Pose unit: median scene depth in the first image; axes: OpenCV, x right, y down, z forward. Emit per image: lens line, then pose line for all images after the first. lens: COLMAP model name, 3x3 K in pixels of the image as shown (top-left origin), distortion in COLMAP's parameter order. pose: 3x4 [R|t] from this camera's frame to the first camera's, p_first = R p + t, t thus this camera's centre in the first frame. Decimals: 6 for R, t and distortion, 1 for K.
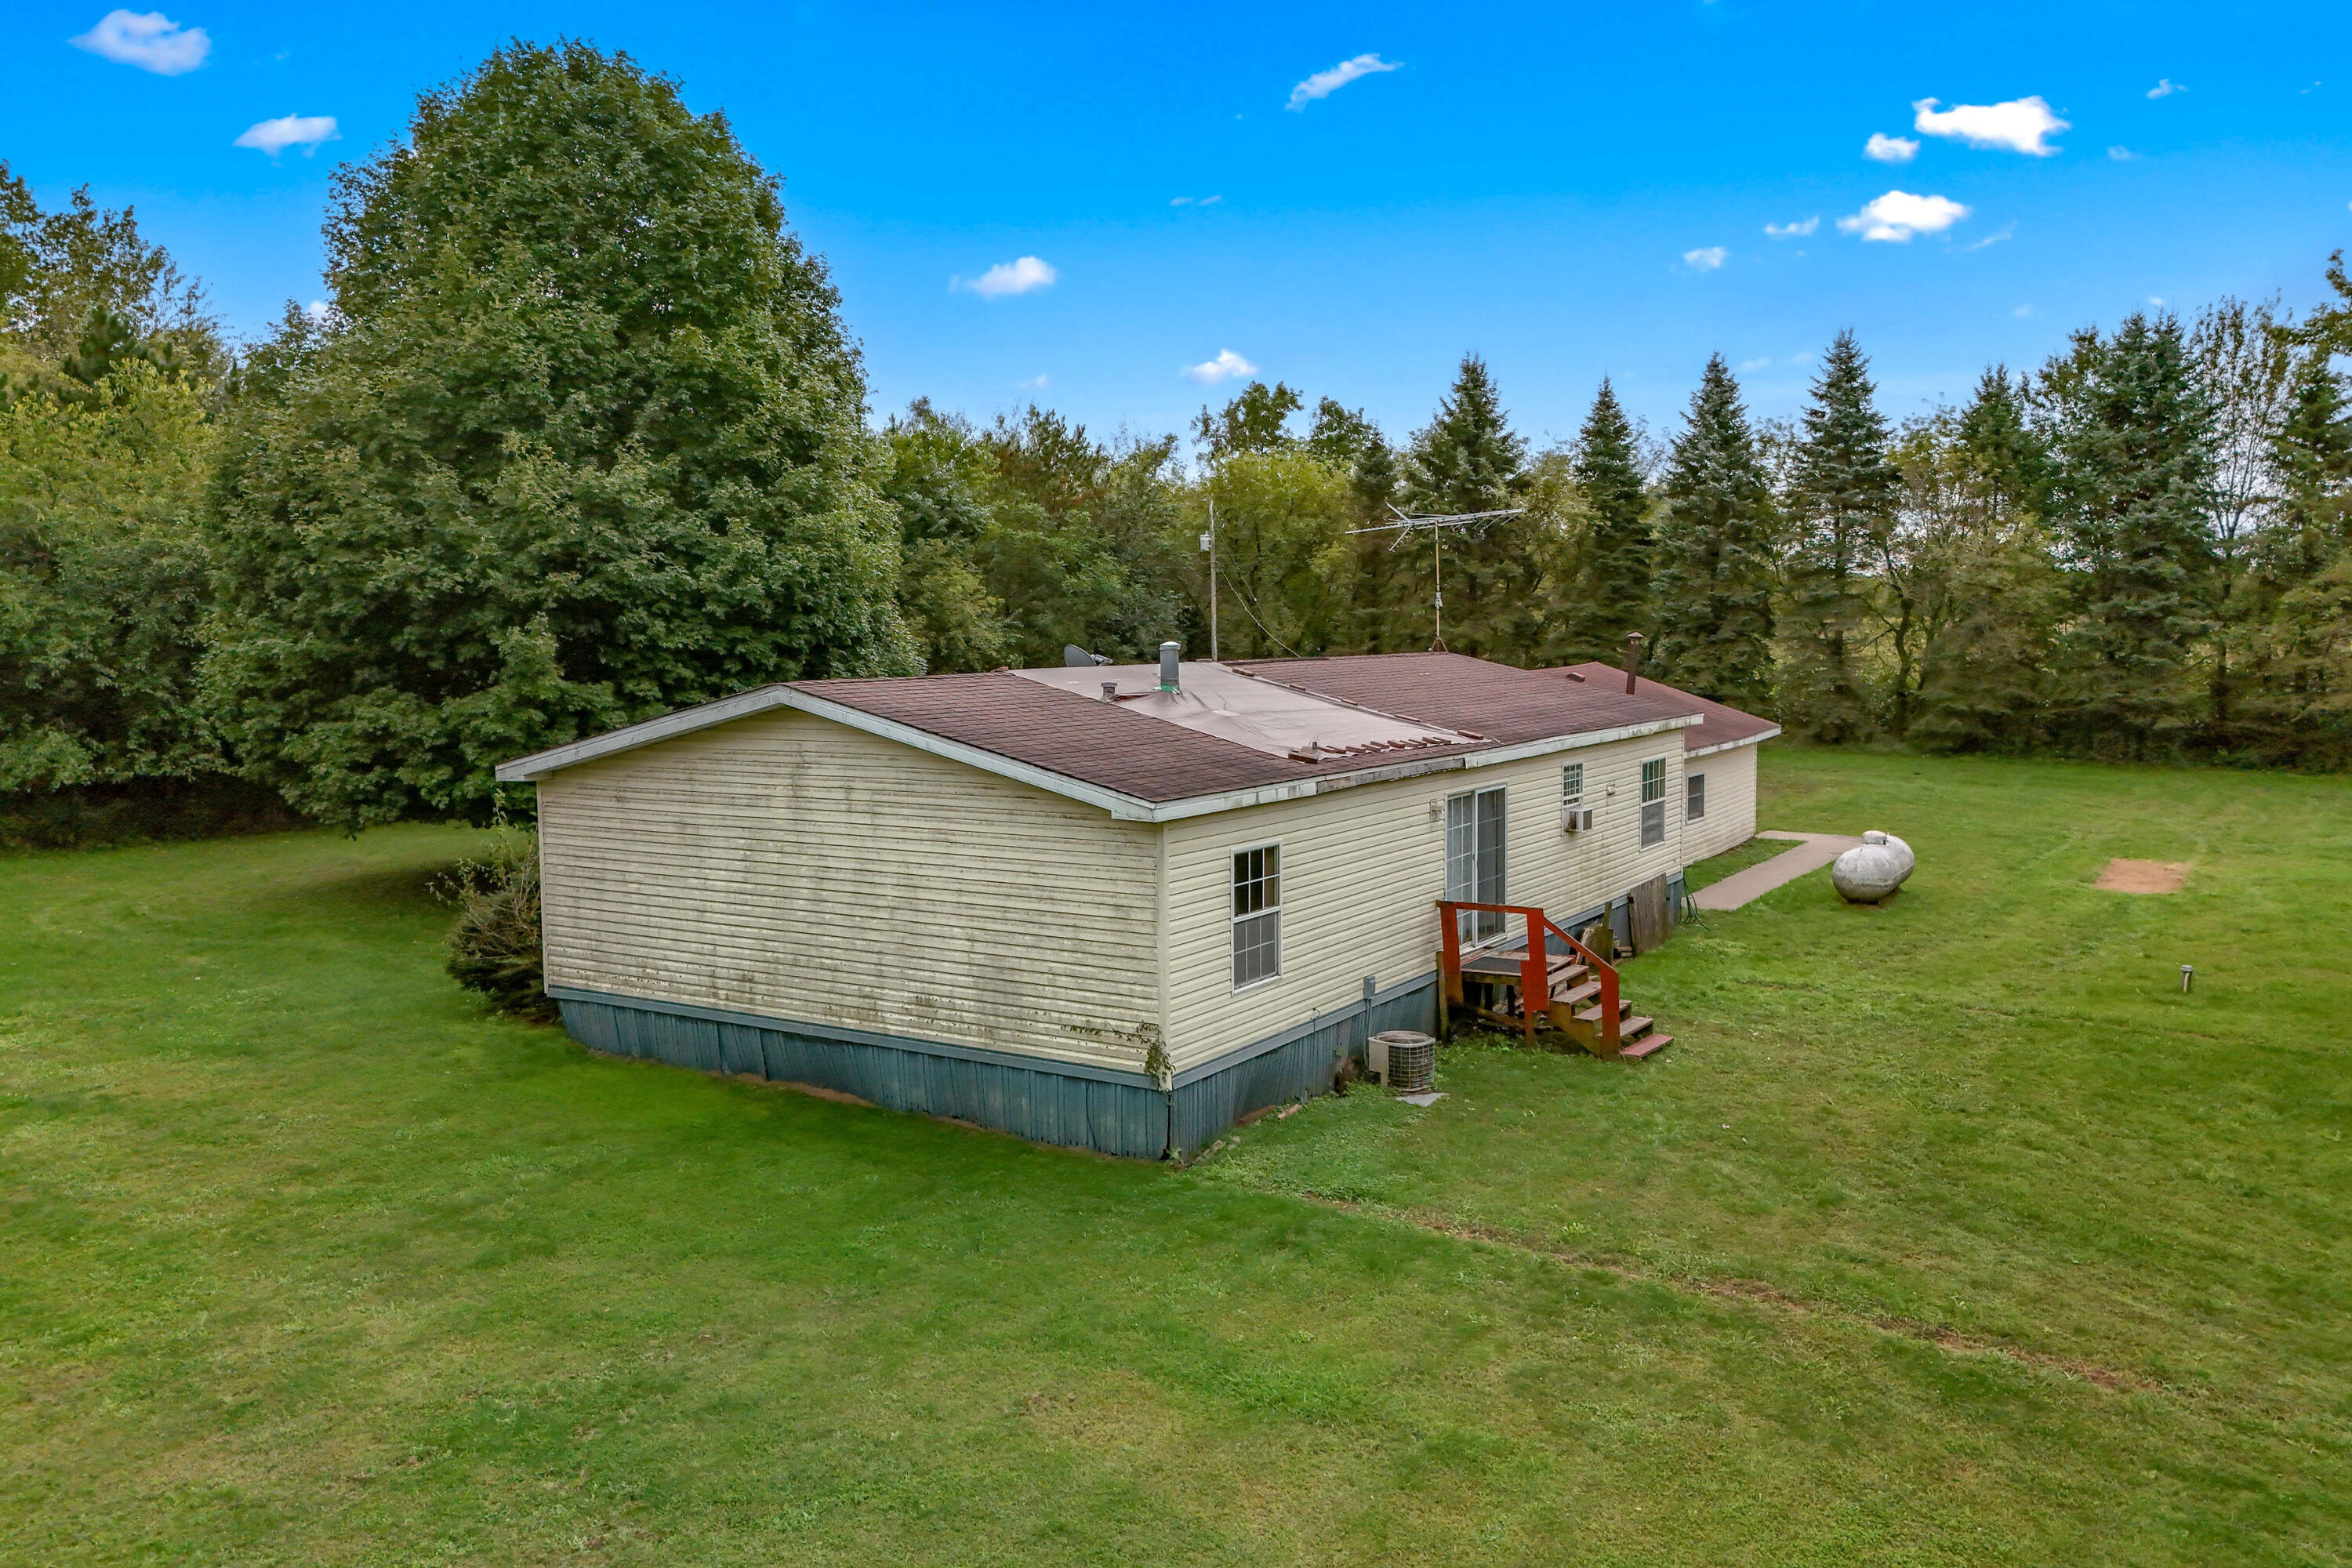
lens RADIAL K [[1723.7, 0, 1179.4], [0, 1723.7, 782.2], [0, 0, 1]] dist [0.082163, -0.077660]
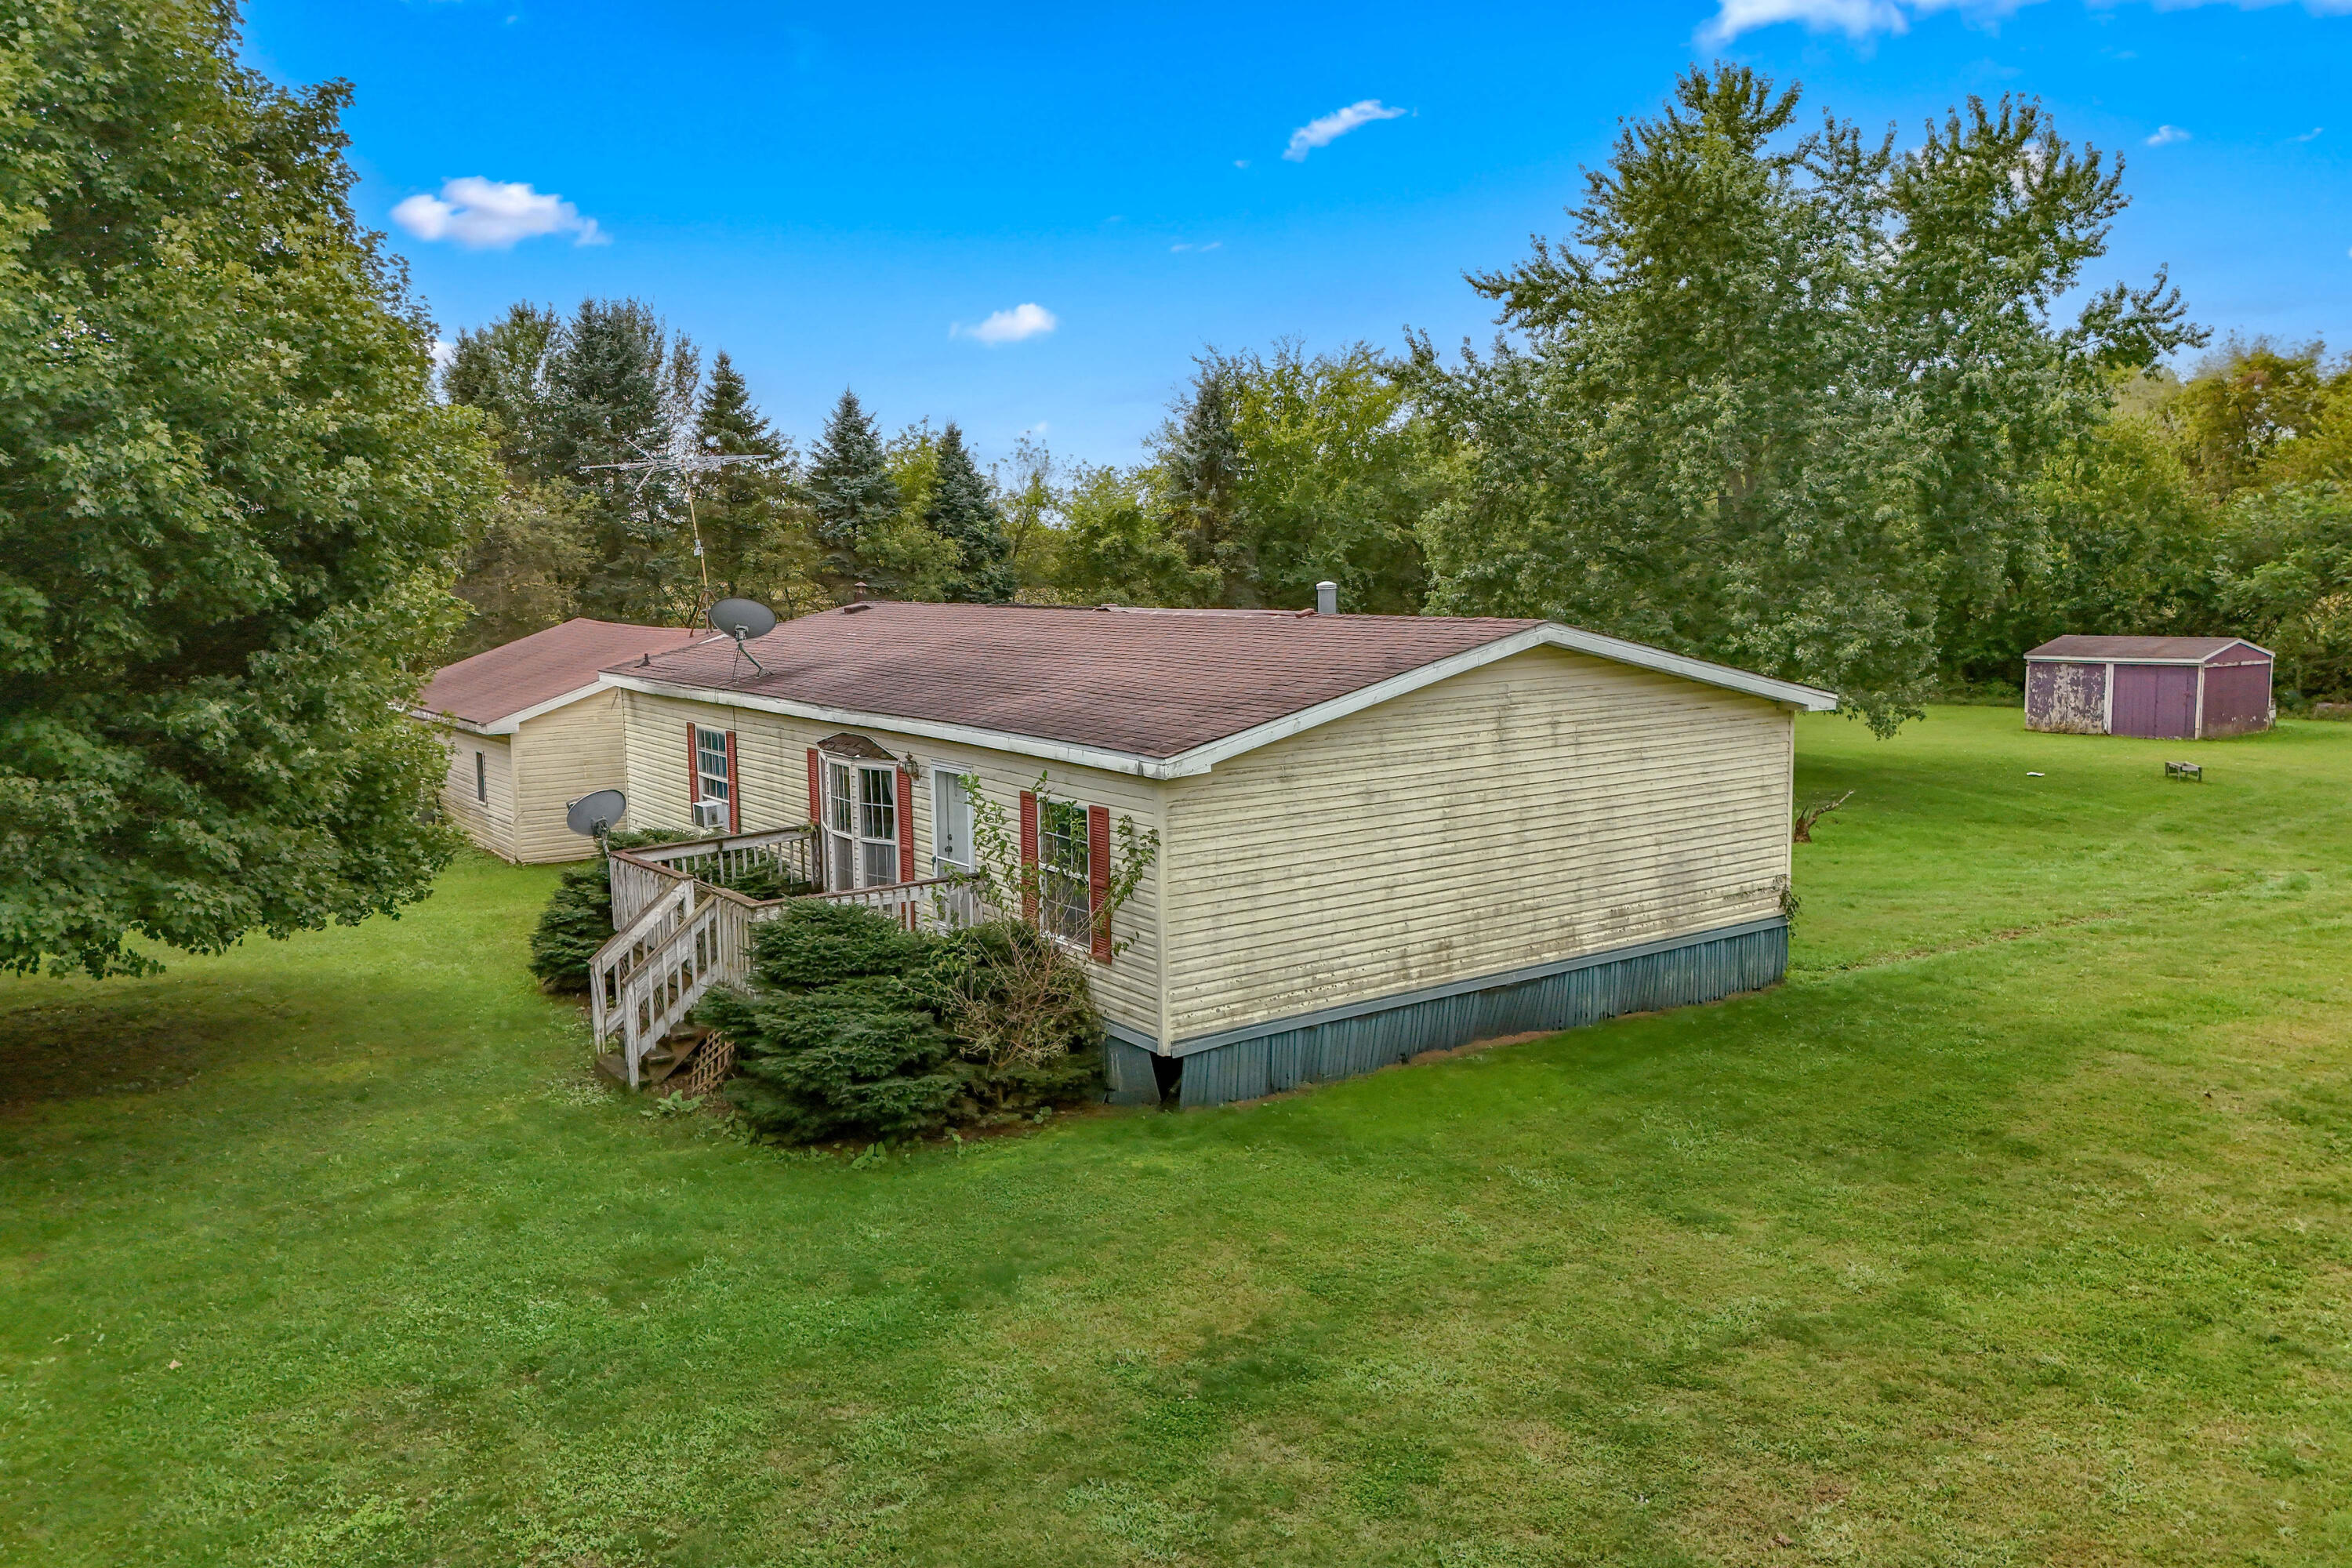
lens RADIAL K [[1723.7, 0, 1179.4], [0, 1723.7, 782.2], [0, 0, 1]] dist [0.082163, -0.077660]
pose [[0.391973, -0.112765, 0.913040, -1.191269], [0.098523, 0.991897, 0.080208, -0.064322], [-0.914686, 0.058516, 0.399907, 0.792682]]
